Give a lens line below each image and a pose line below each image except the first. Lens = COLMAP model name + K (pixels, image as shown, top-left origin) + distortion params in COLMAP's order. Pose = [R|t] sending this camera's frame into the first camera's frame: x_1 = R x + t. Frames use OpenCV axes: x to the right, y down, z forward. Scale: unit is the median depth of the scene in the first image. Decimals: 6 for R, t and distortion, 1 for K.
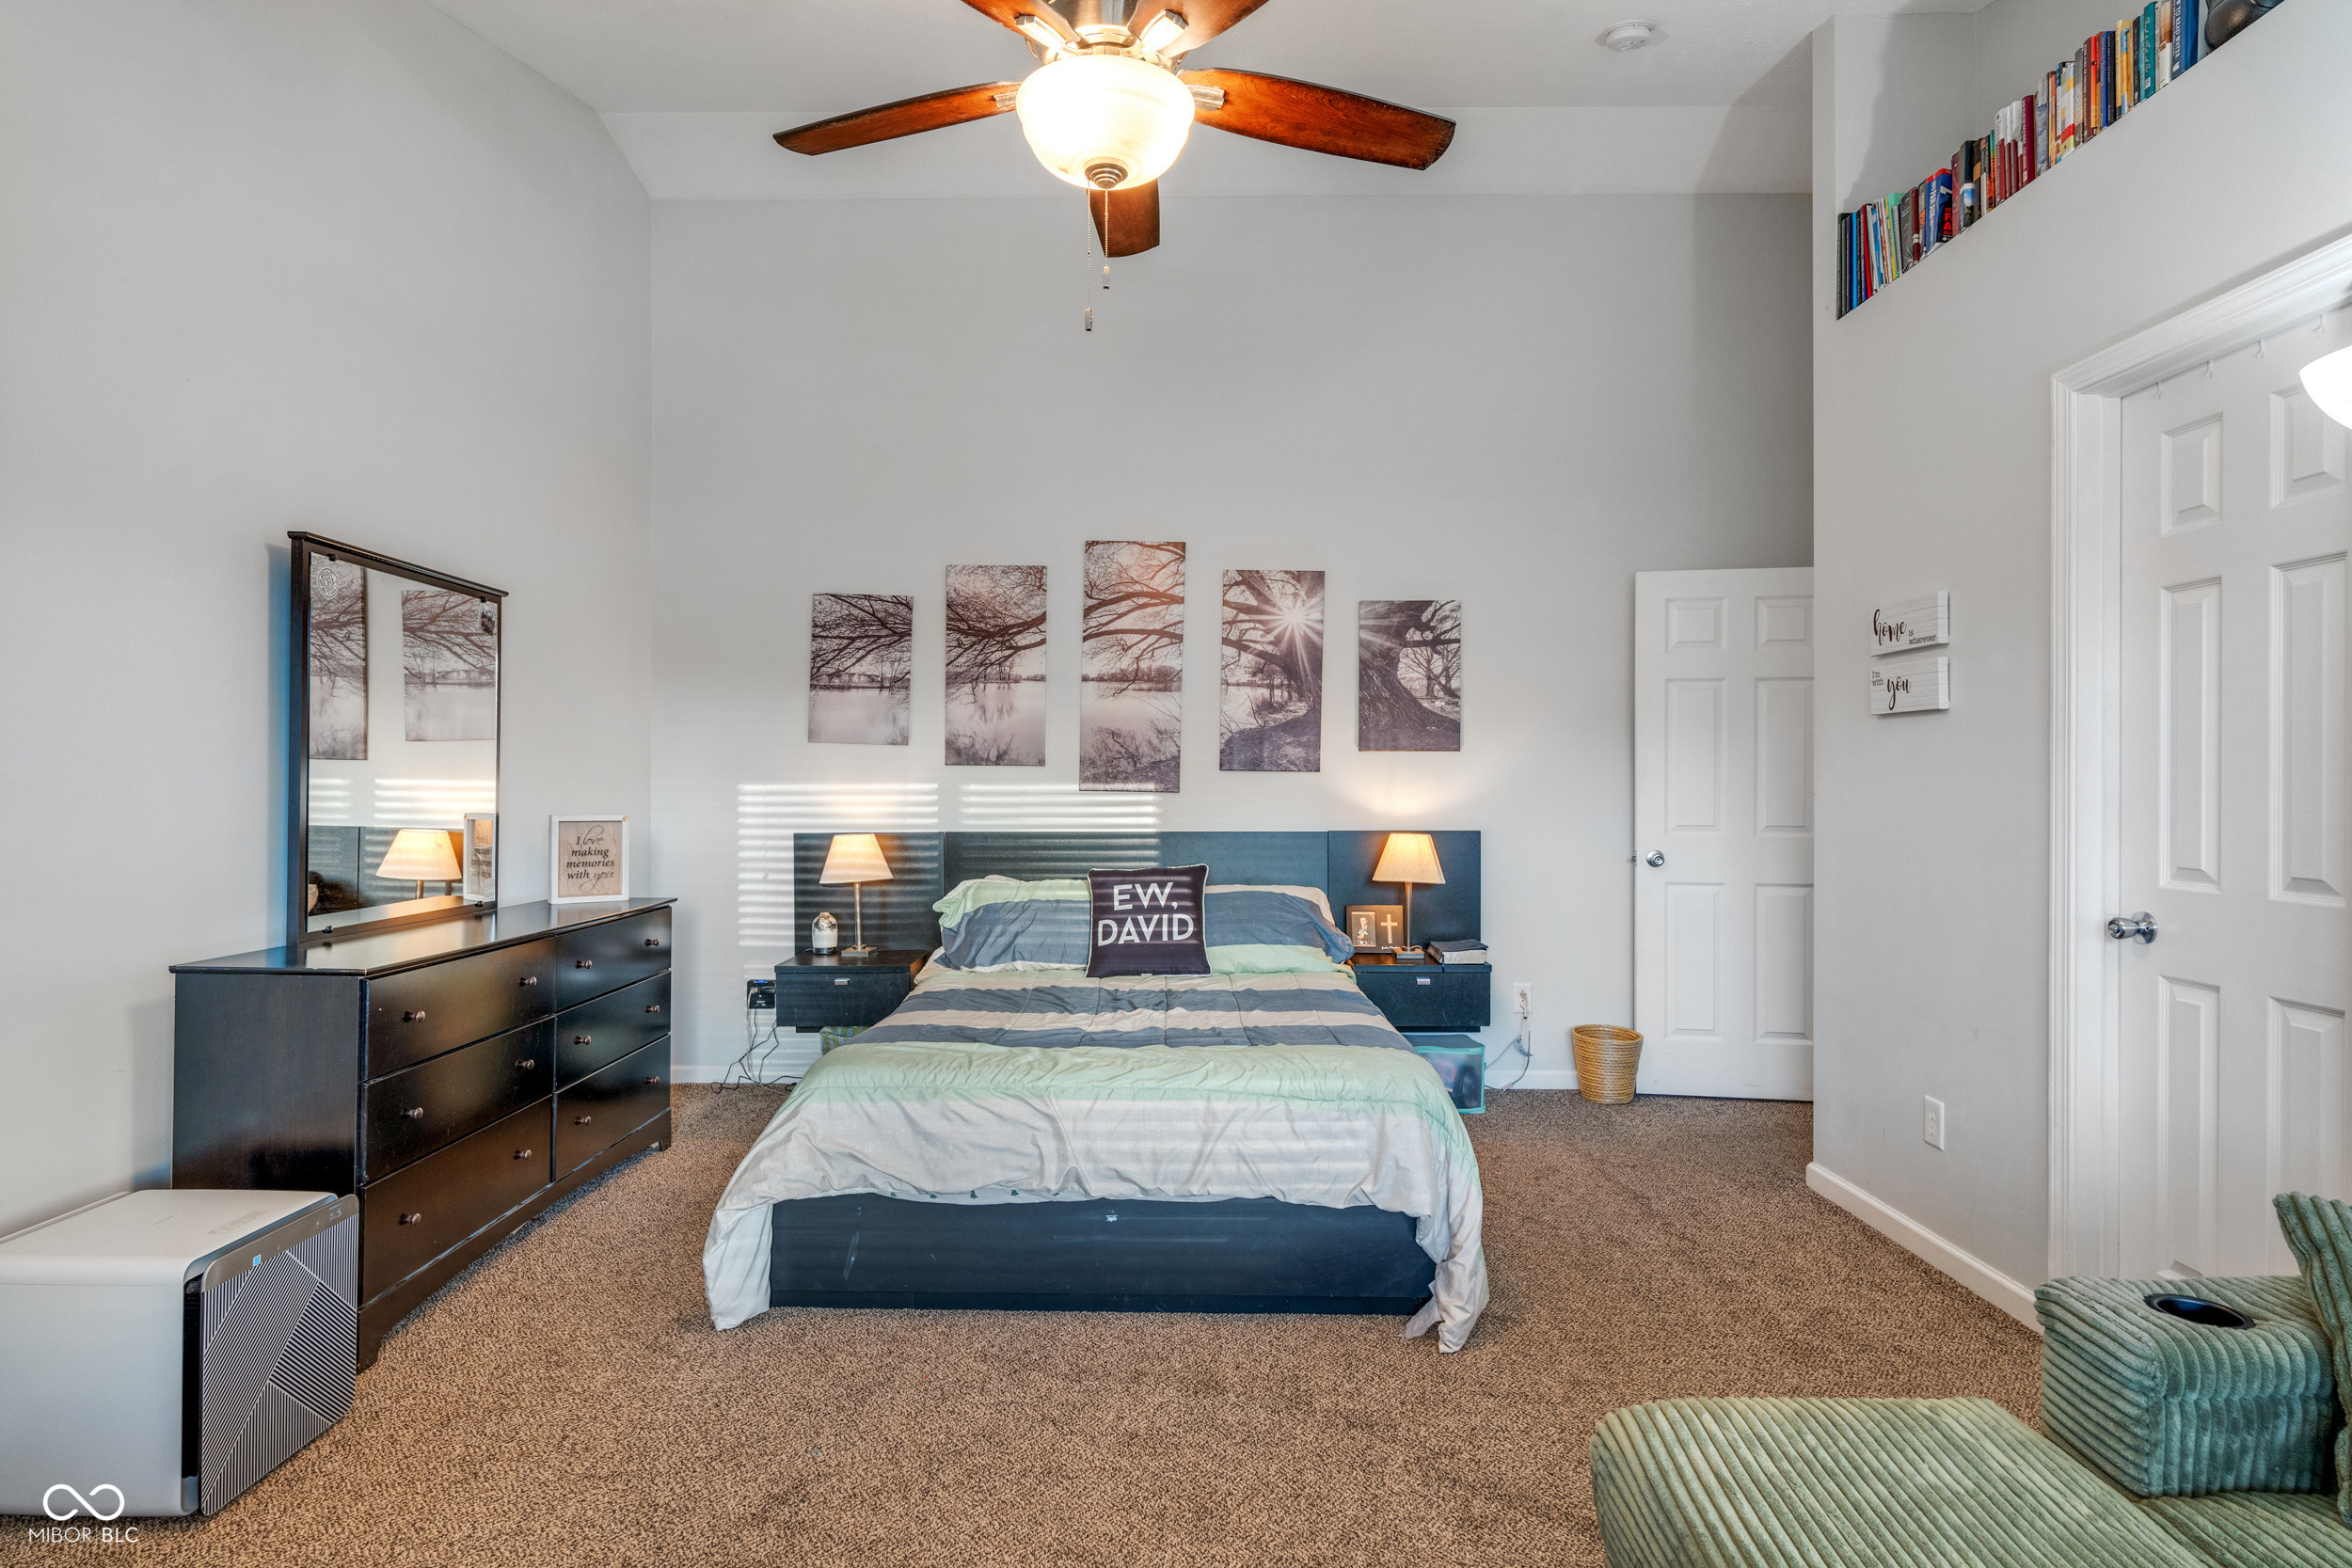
lens RADIAL K [[1178.9, 0, 1173.9], [0, 1178.9, 787.1], [0, 0, 1]] dist [-0.003544, 0.000862]
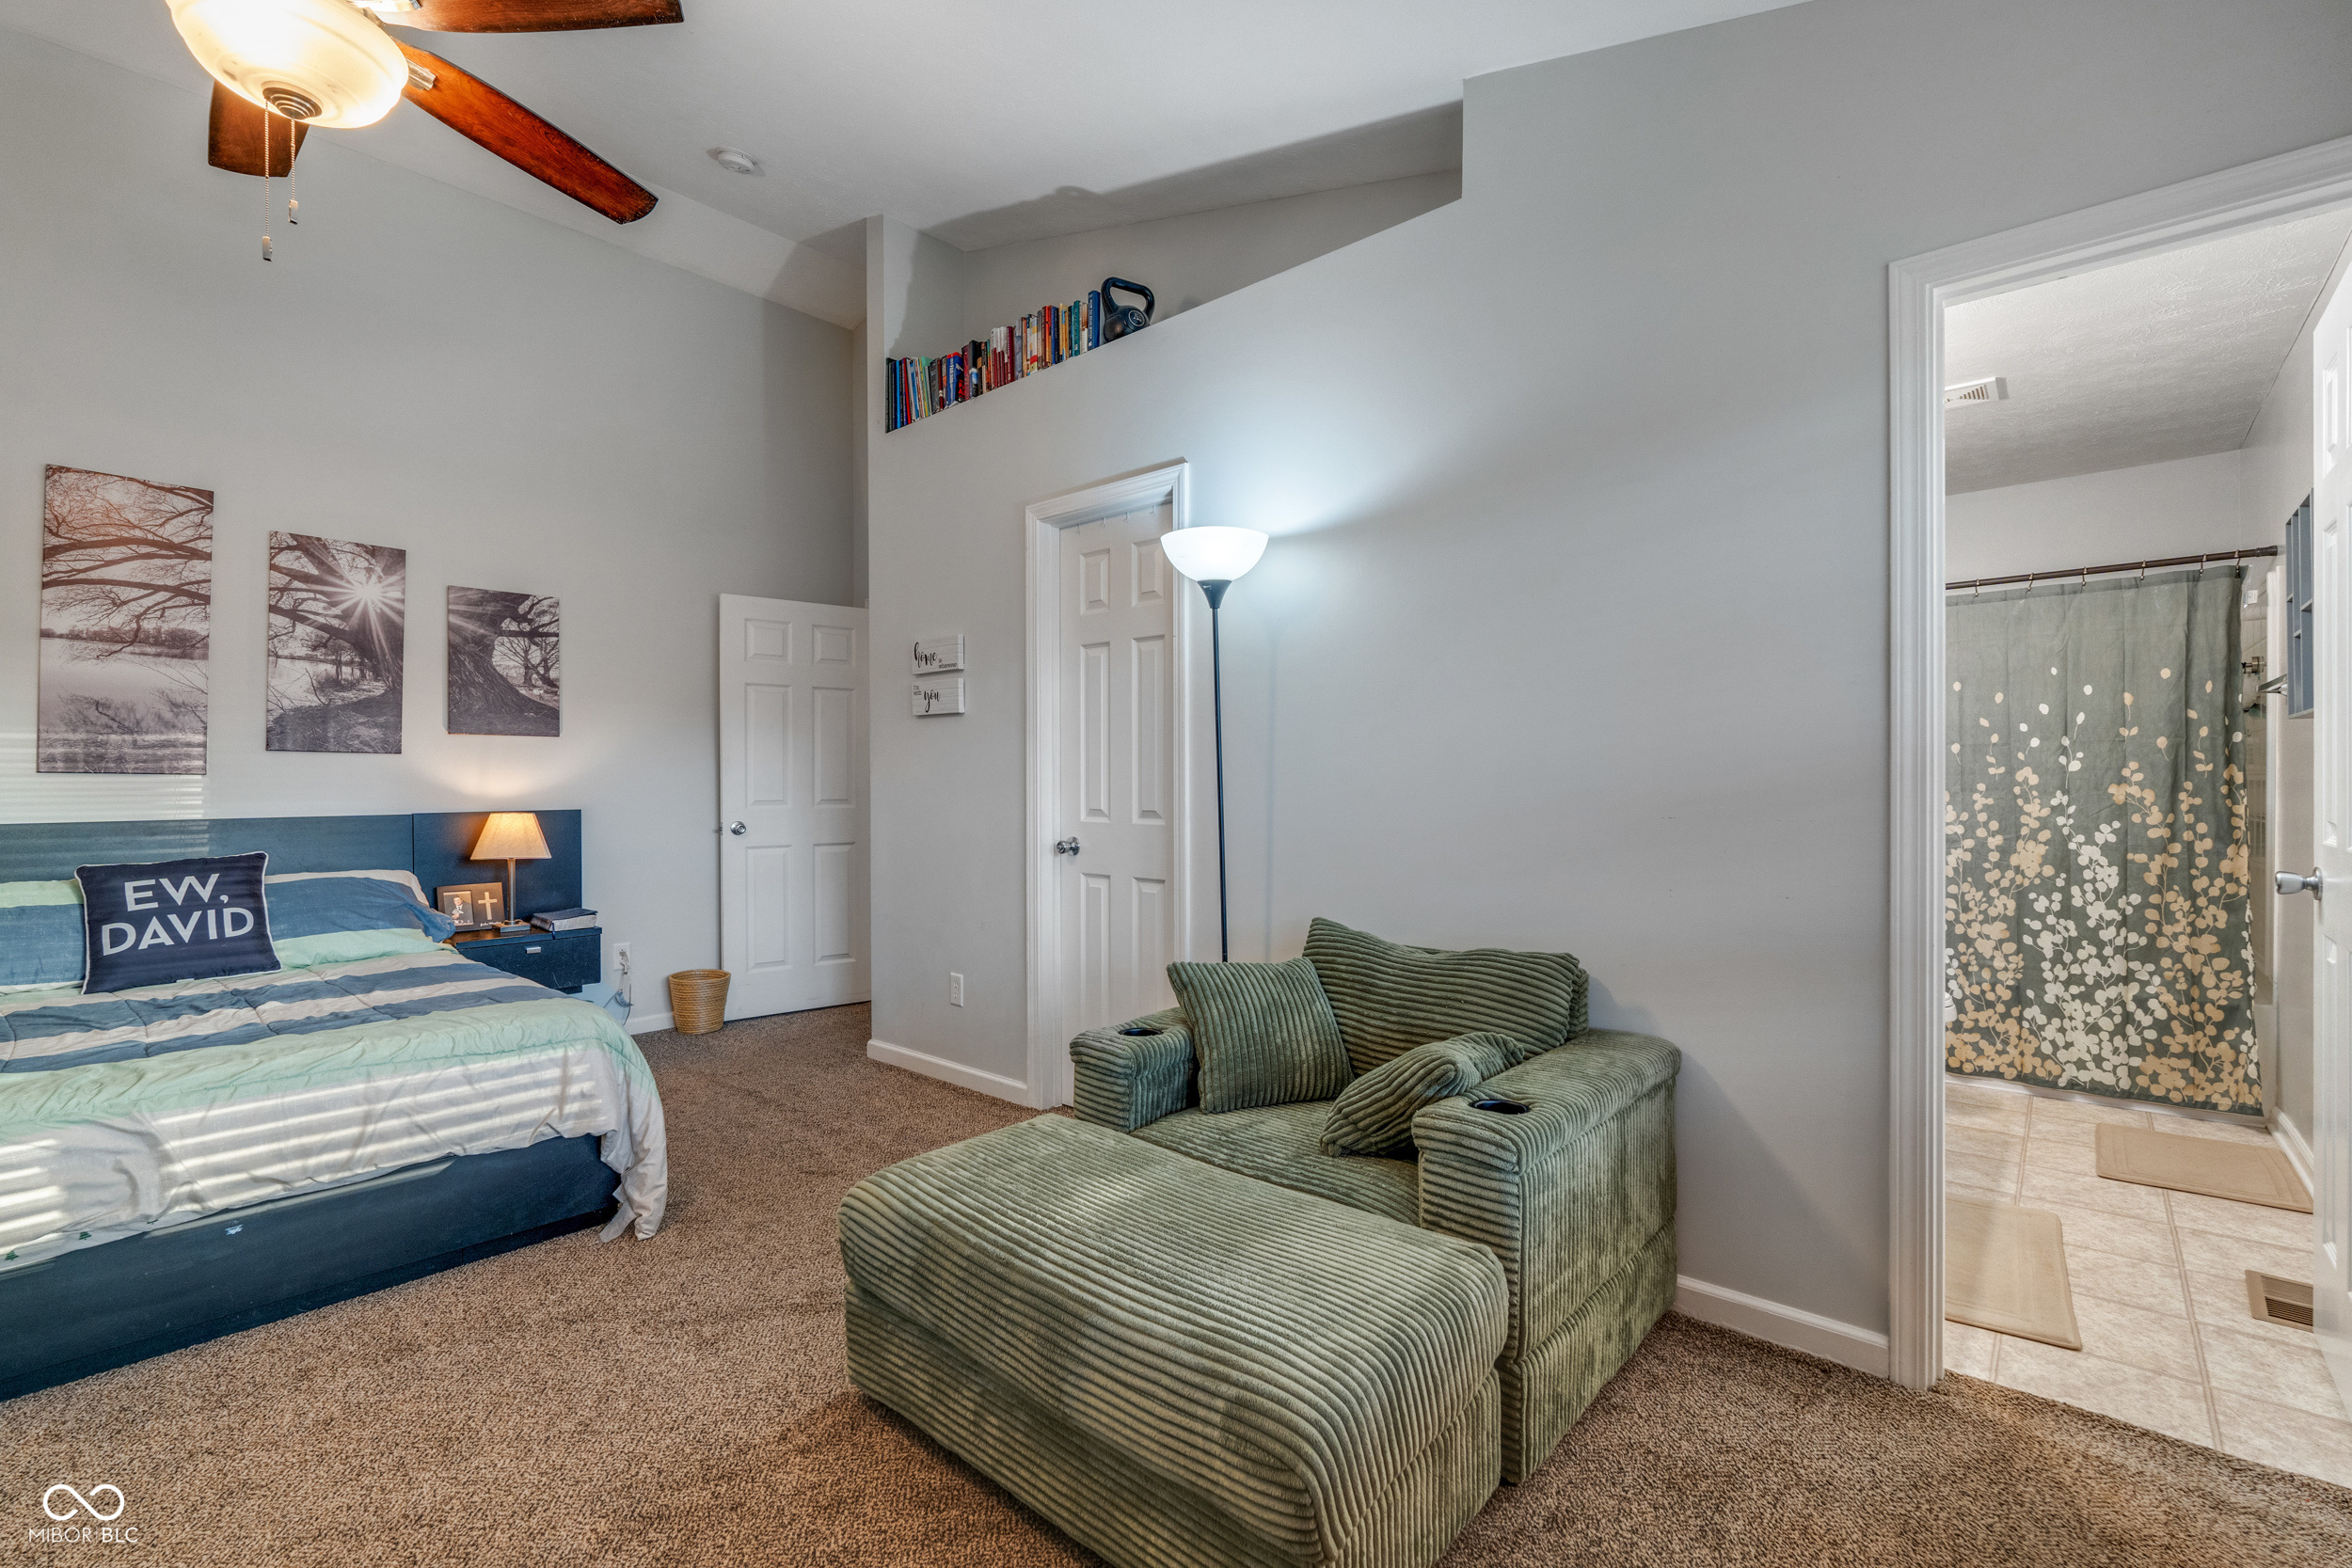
lens RADIAL K [[1033.1, 0, 1129.4], [0, 1033.1, 784.5], [0, 0, 1]] dist [-0.002013, -0.000749]
pose [[0.672849, -0.002823, 0.739775, -0.125459], [0.004274, 0.999991, -0.000072, 0.018488], [-0.739768, 0.003210, 0.672855, -0.032485]]
